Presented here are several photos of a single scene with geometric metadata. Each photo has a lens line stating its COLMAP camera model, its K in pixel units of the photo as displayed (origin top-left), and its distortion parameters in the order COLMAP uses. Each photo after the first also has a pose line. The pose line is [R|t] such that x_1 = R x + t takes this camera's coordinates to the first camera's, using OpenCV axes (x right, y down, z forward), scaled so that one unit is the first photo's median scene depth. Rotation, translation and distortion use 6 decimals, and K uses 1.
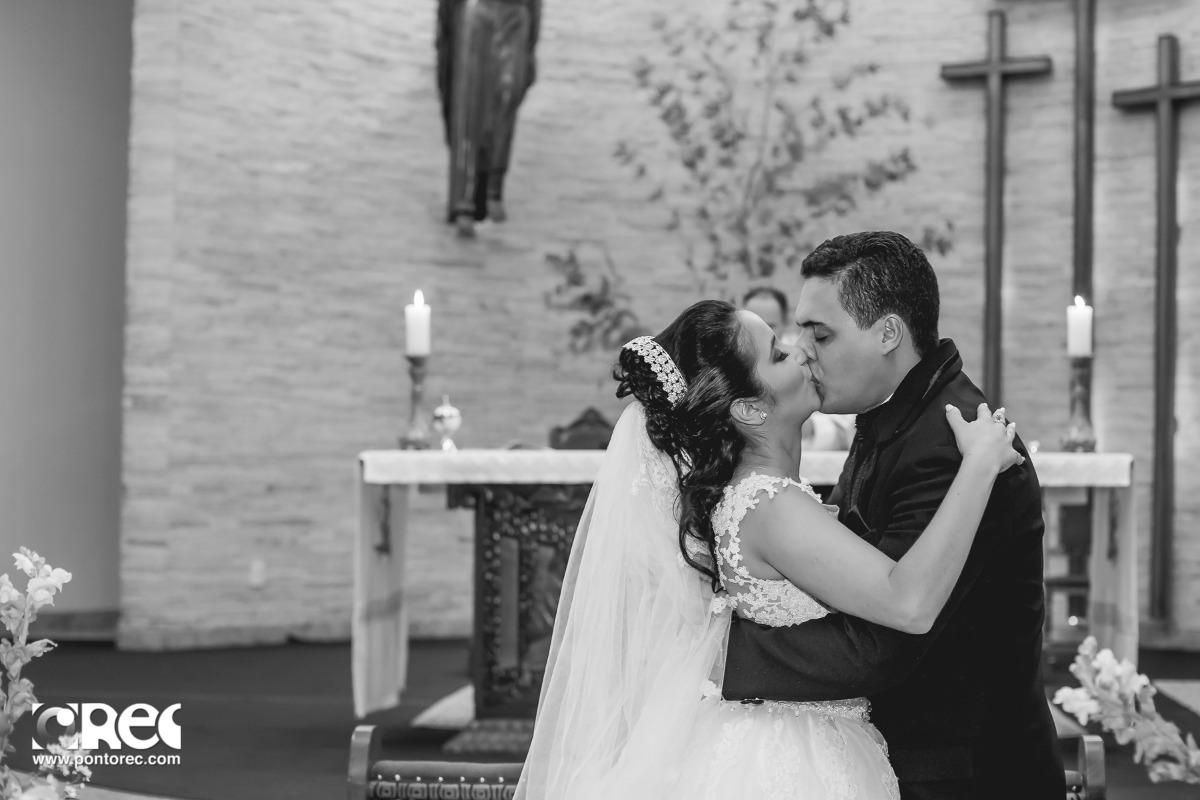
lens RADIAL K [[2041.5, 0, 604.0], [0, 2041.5, 388.4], [0, 0, 1]] dist [-0.097225, 0.000000]
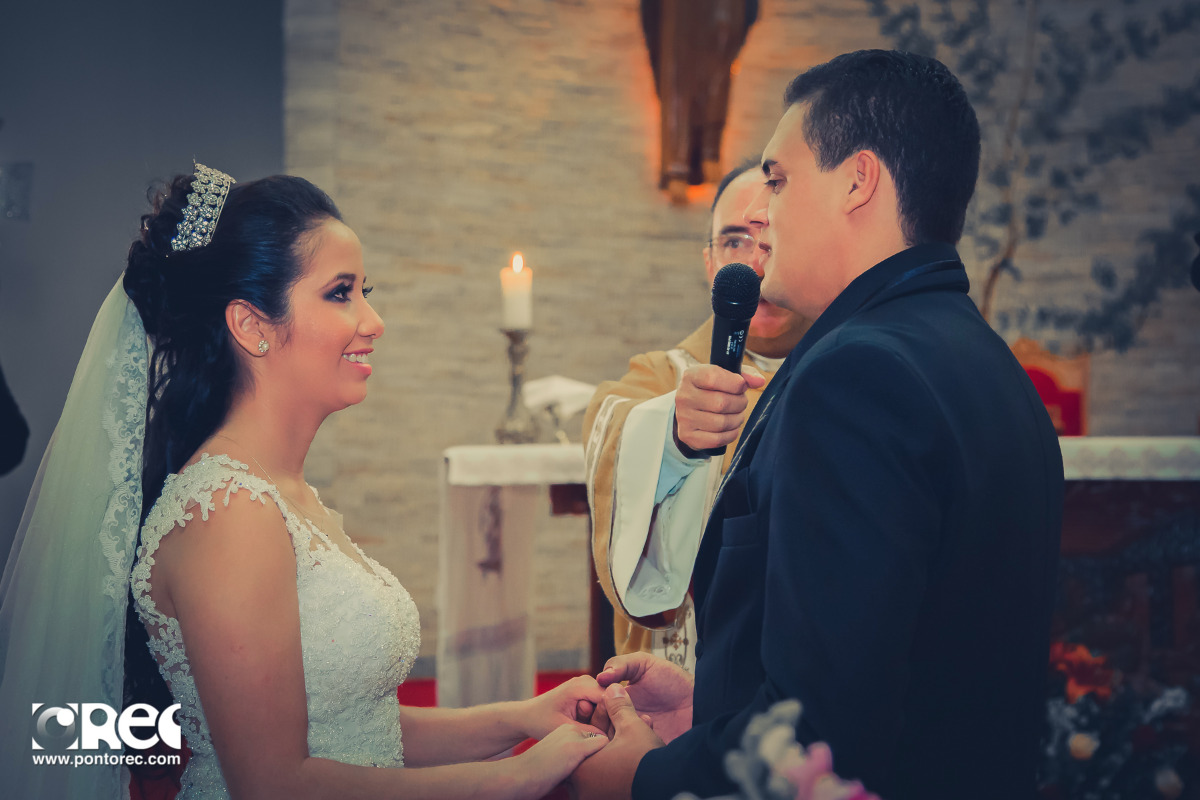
lens RADIAL K [[2092.5, 0, 624.5], [0, 2092.5, 402.1], [0, 0, 1]] dist [0.224464, 0.000000]
pose [[0.982196, -0.019881, -0.186805, 0.074763], [0.020027, 0.999799, -0.001105, 0.010064], [0.186790, -0.002656, 0.982396, 0.125661]]
